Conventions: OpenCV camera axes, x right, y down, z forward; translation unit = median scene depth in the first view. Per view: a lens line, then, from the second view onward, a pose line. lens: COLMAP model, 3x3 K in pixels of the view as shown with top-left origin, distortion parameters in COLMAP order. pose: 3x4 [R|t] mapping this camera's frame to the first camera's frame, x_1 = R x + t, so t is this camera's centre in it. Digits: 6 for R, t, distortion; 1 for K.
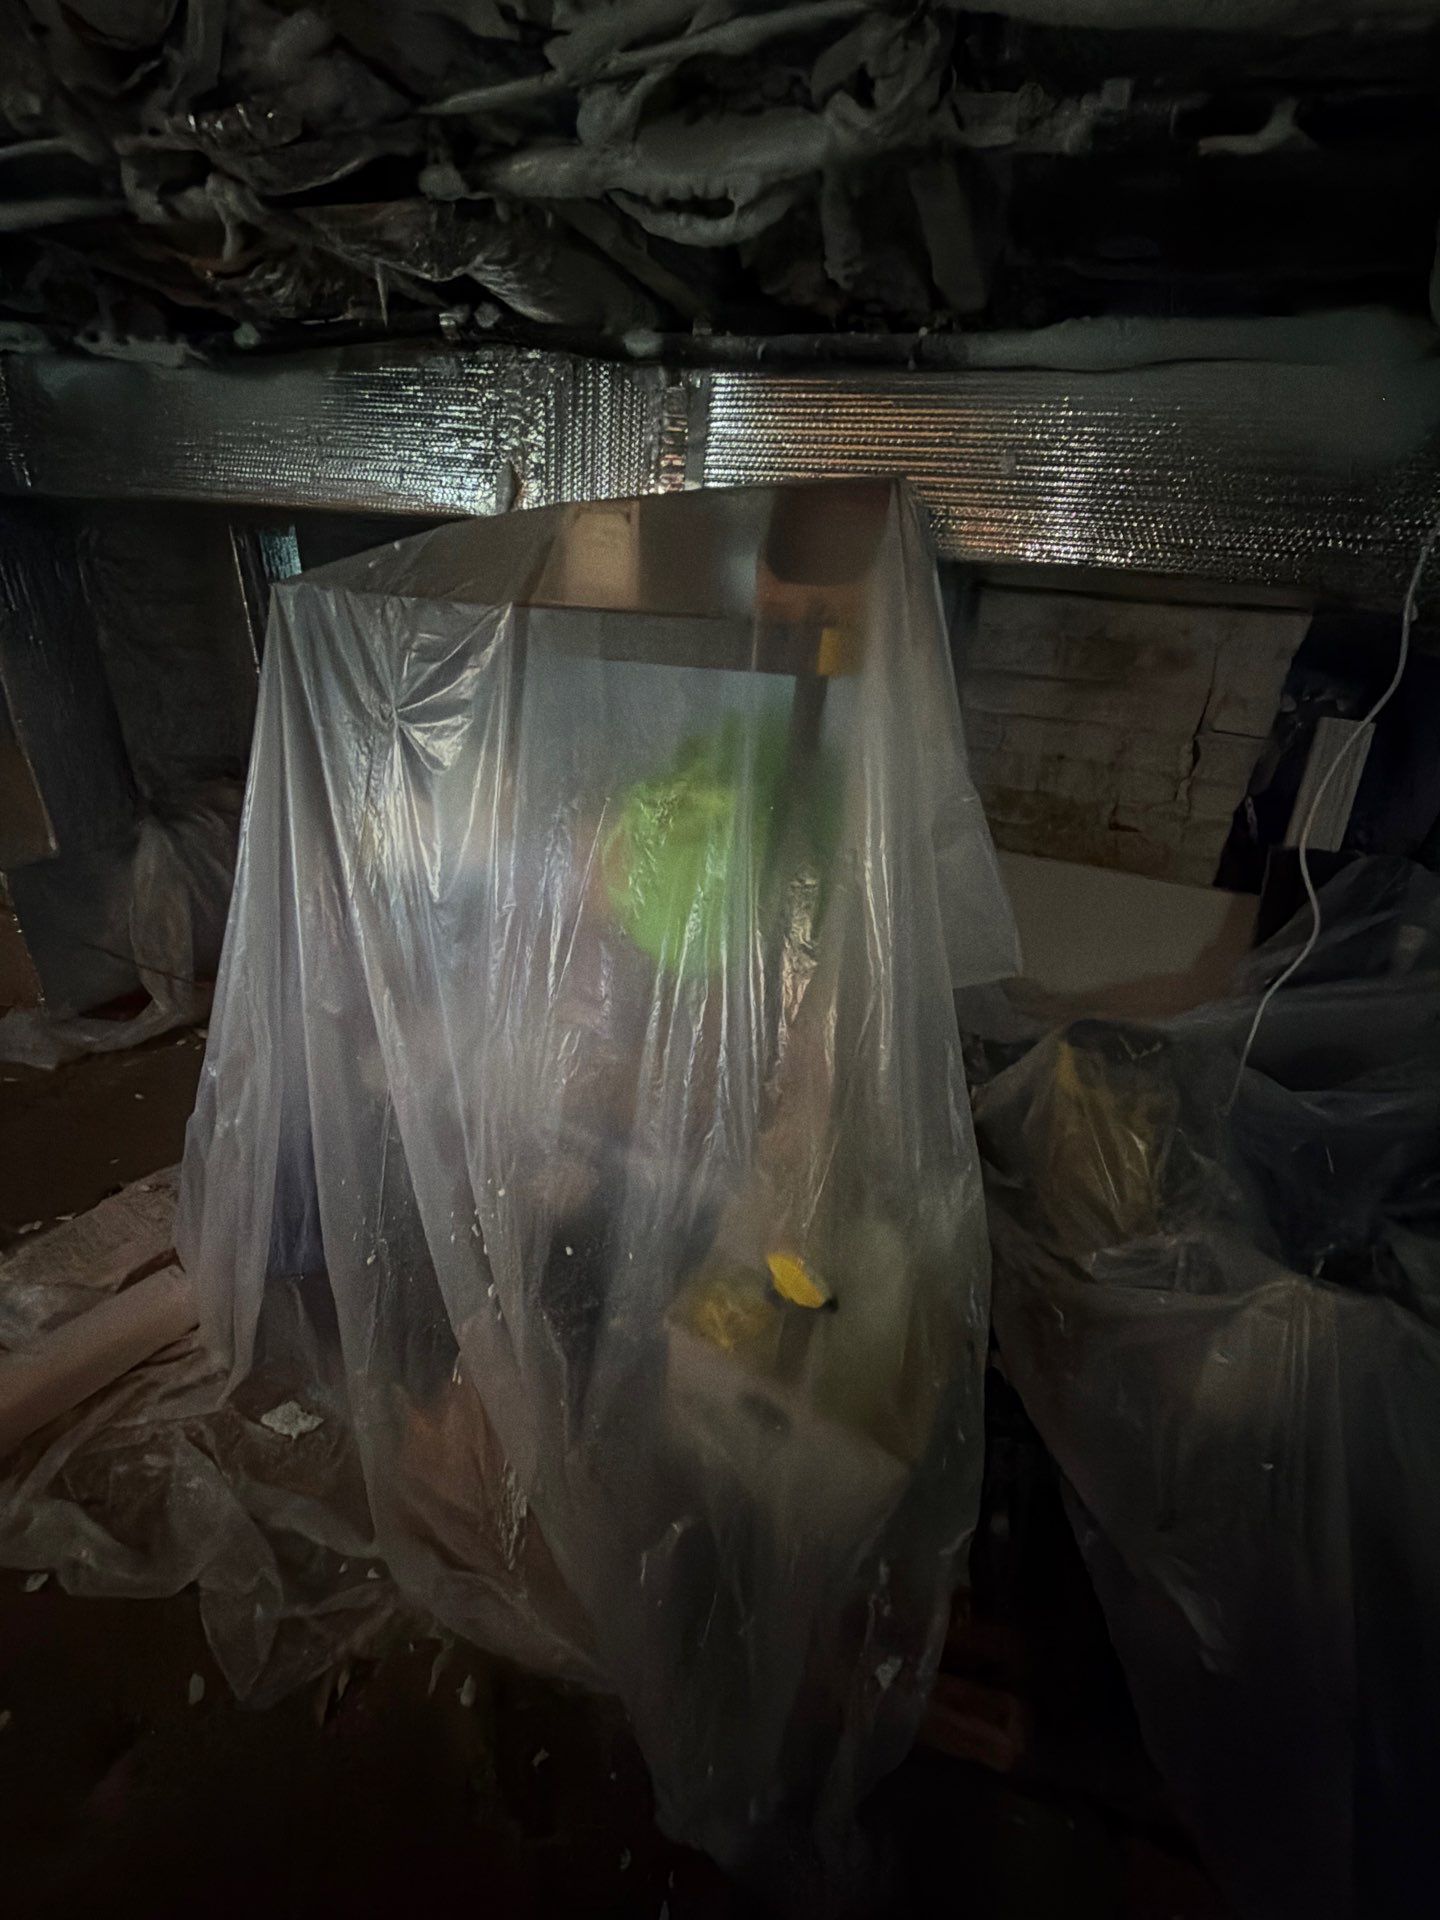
lens RADIAL K [[765.0, 0, 721.7], [0, 765.0, 954.8], [0, 0, 1]] dist [0.000026, 0.000079]
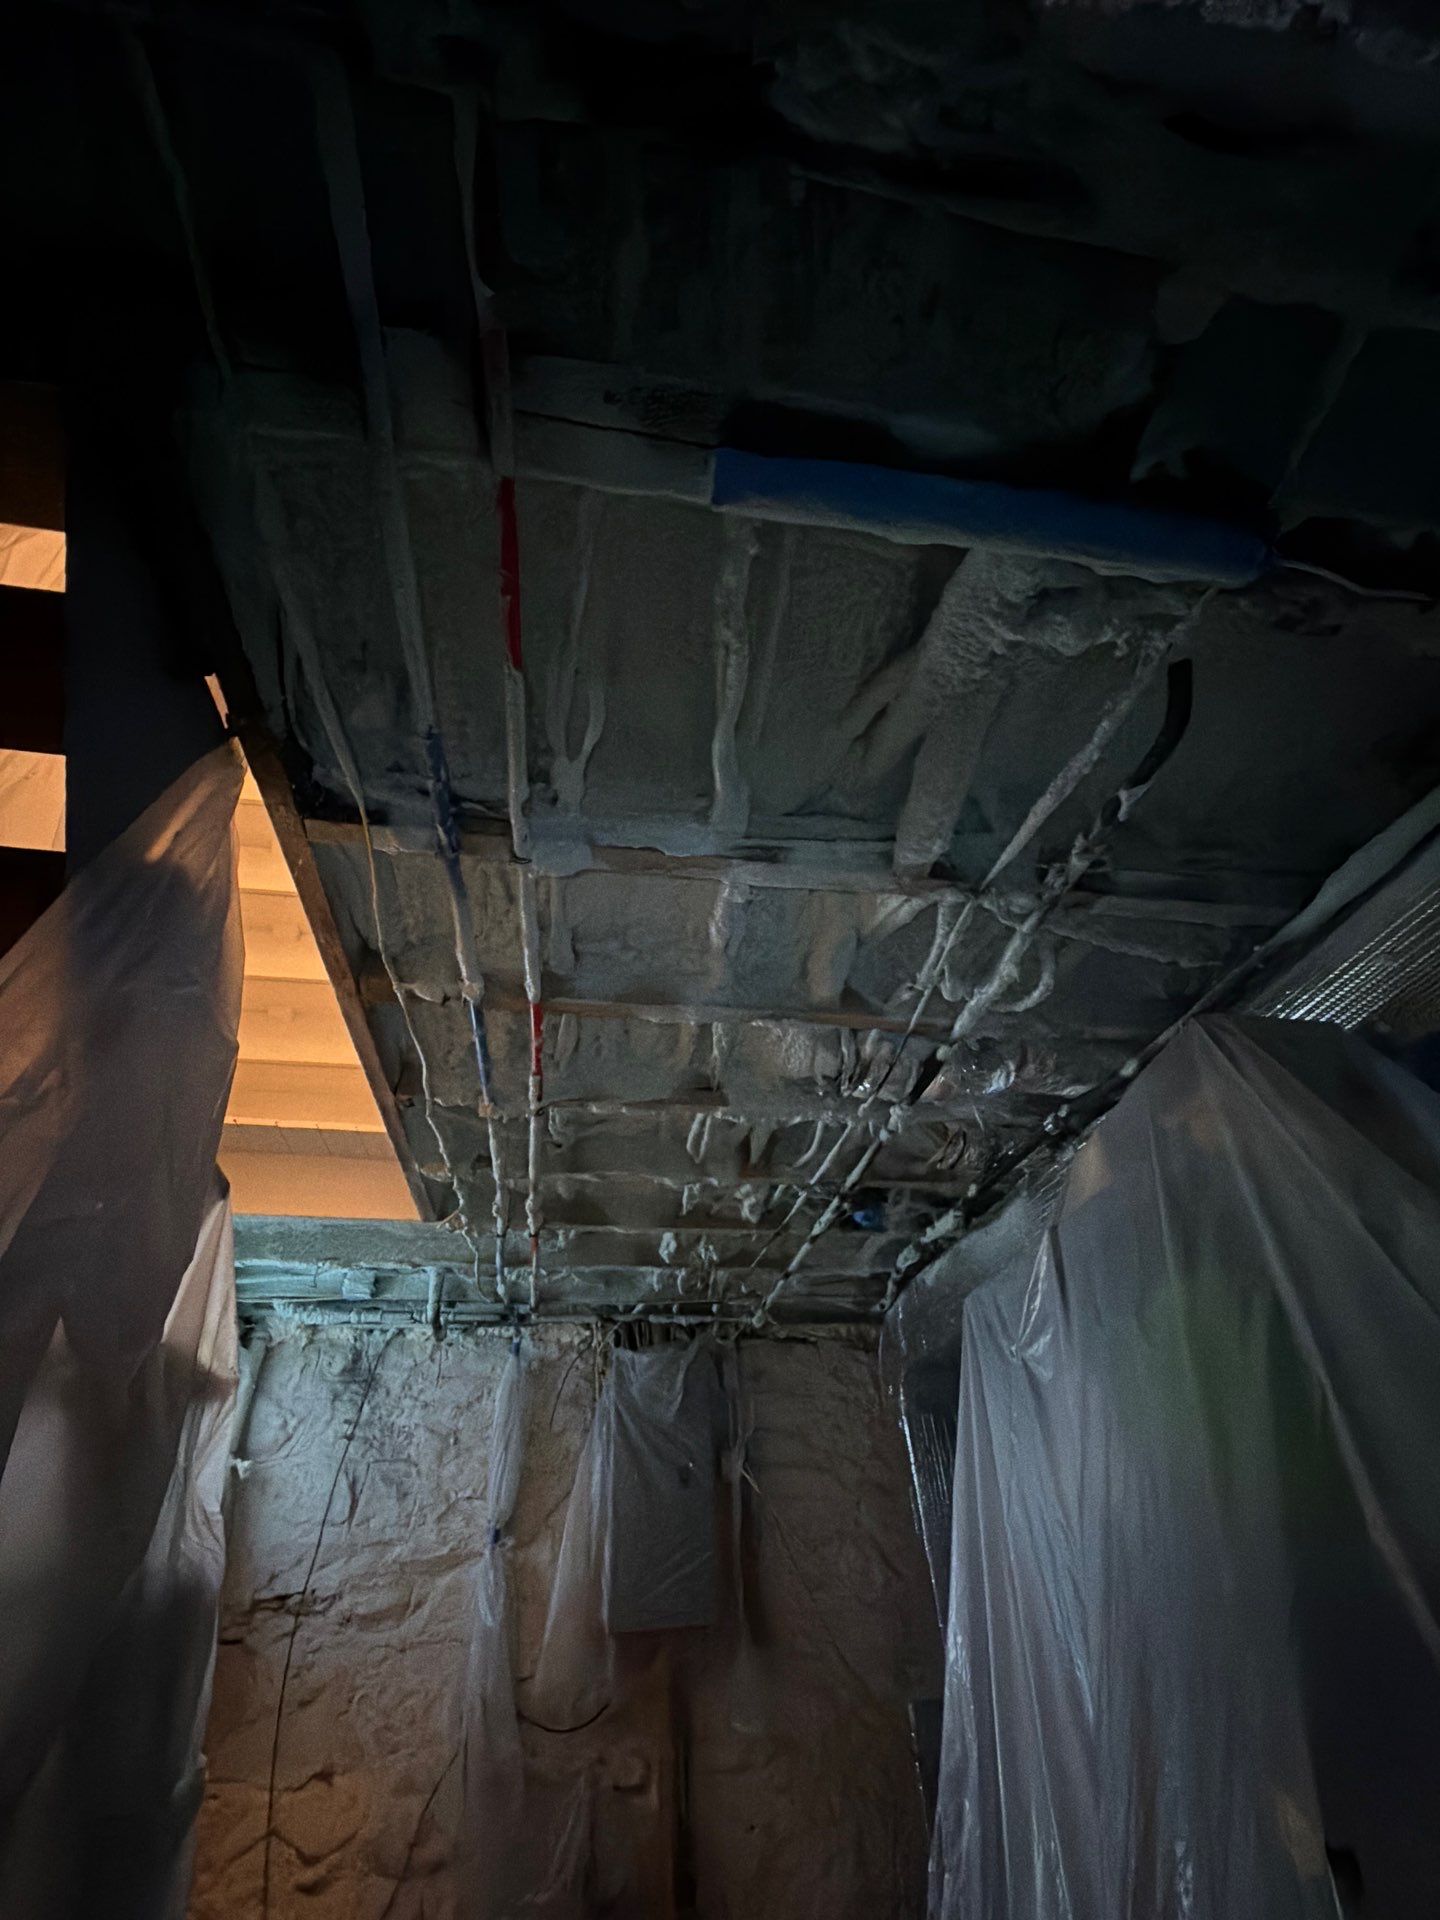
lens RADIAL K [[765.0, 0, 723.3], [0, 765.0, 957.8], [0, 0, 1]] dist [0.000026, 0.000079]
pose [[0.499476, -0.627804, -0.596980, 0.778344], [-0.286707, 0.530475, -0.797744, 0.769467], [0.817510, 0.569612, 0.084964, 0.118194]]
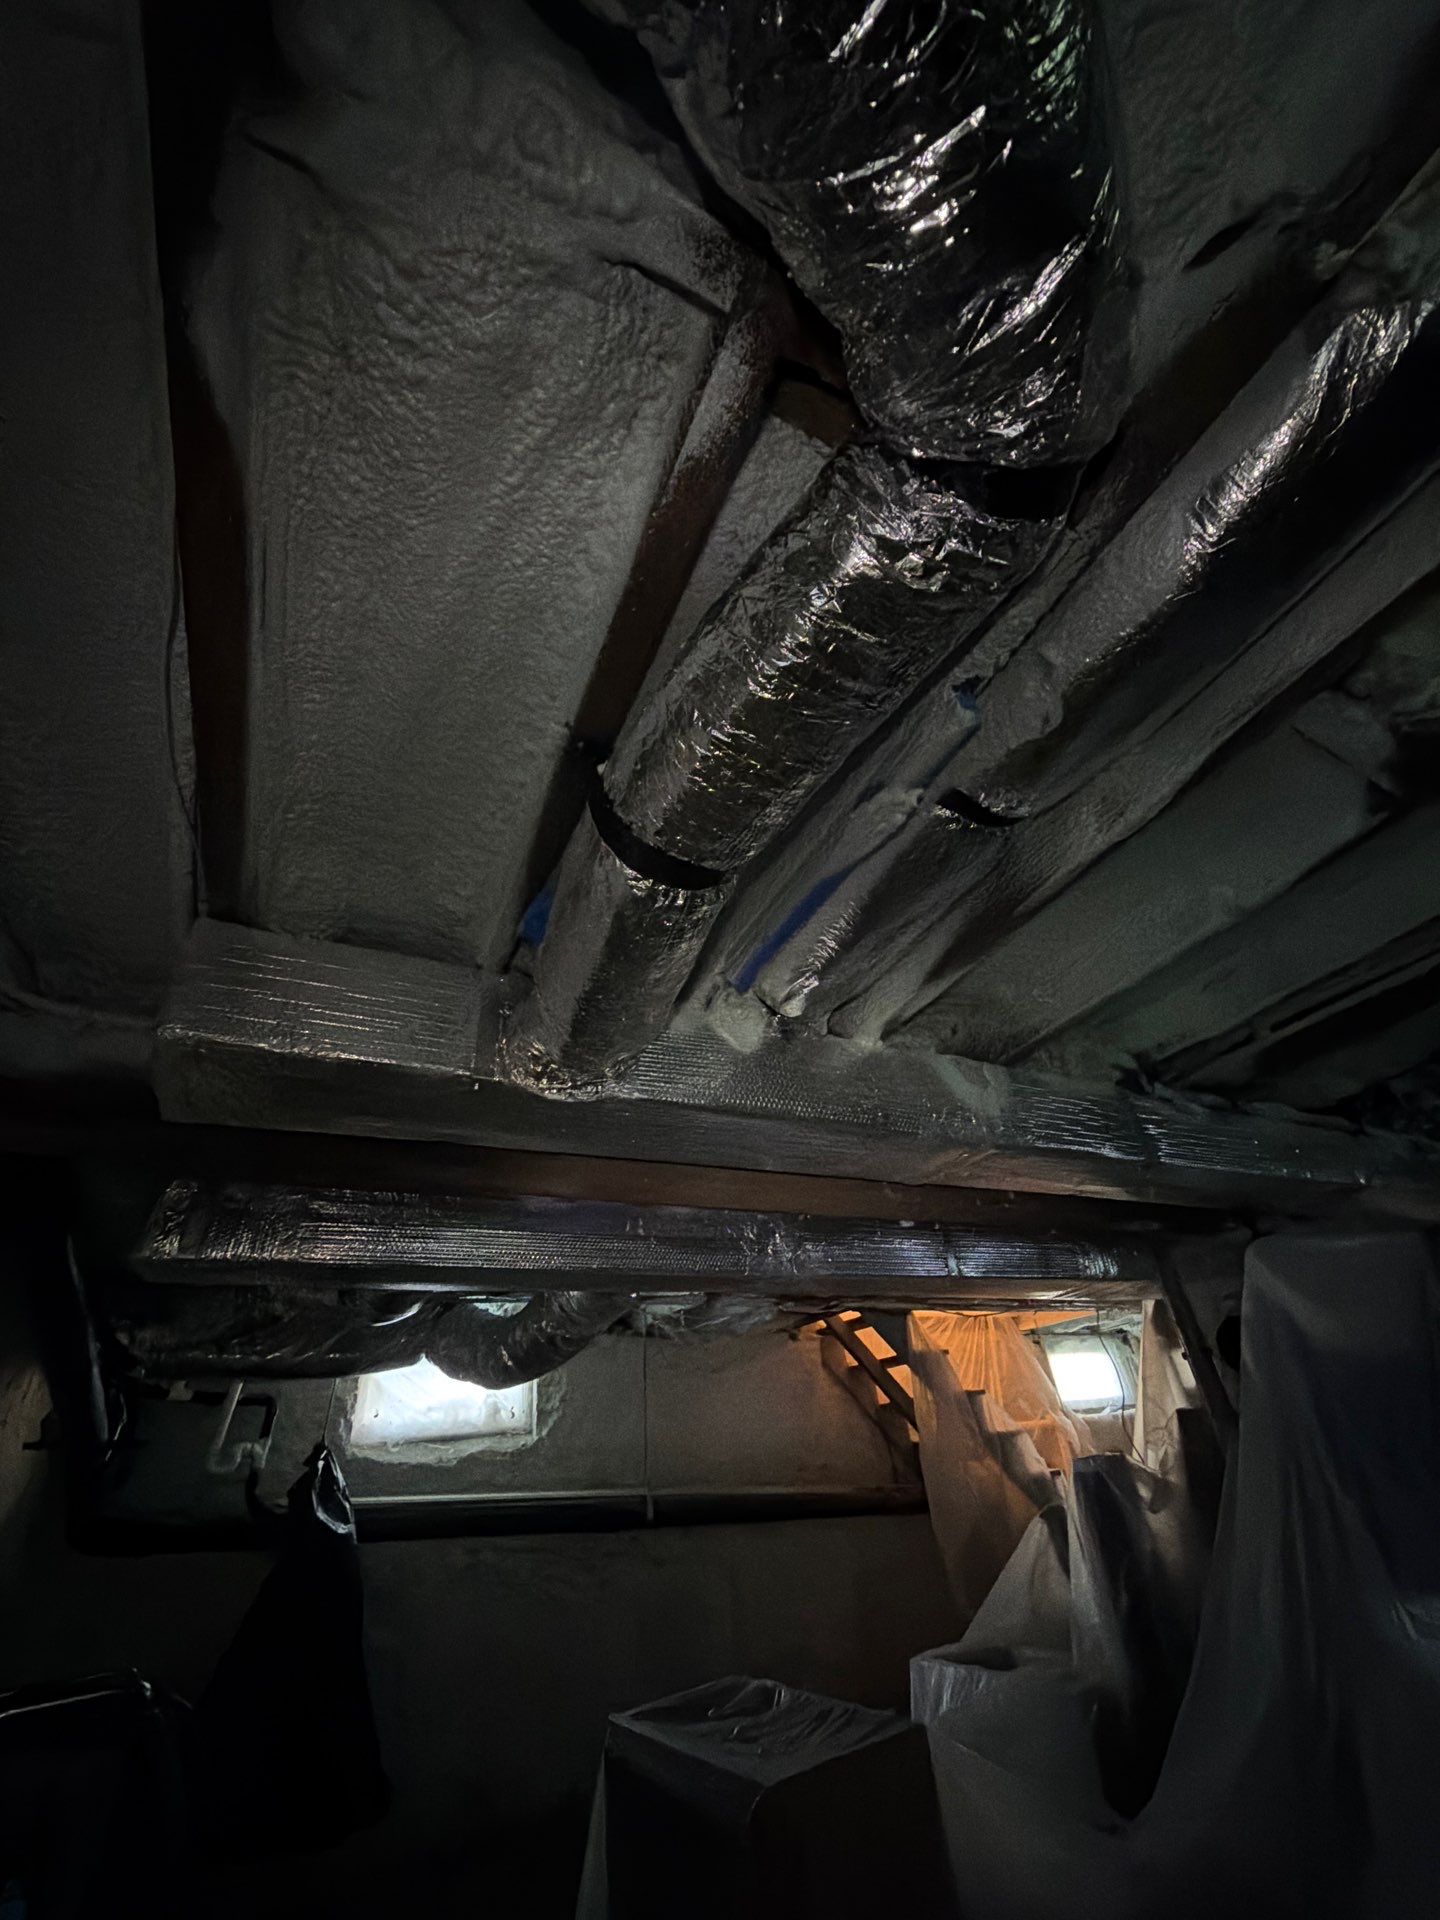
lens RADIAL K [[765.0, 0, 716.5], [0, 765.0, 955.6], [0, 0, 1]] dist [0.000026, 0.000079]
pose [[-0.680086, -0.442532, -0.584507, 5.417075], [-0.280370, 0.893661, -0.350376, -0.180292], [0.677404, -0.074407, -0.731839, 2.816373]]
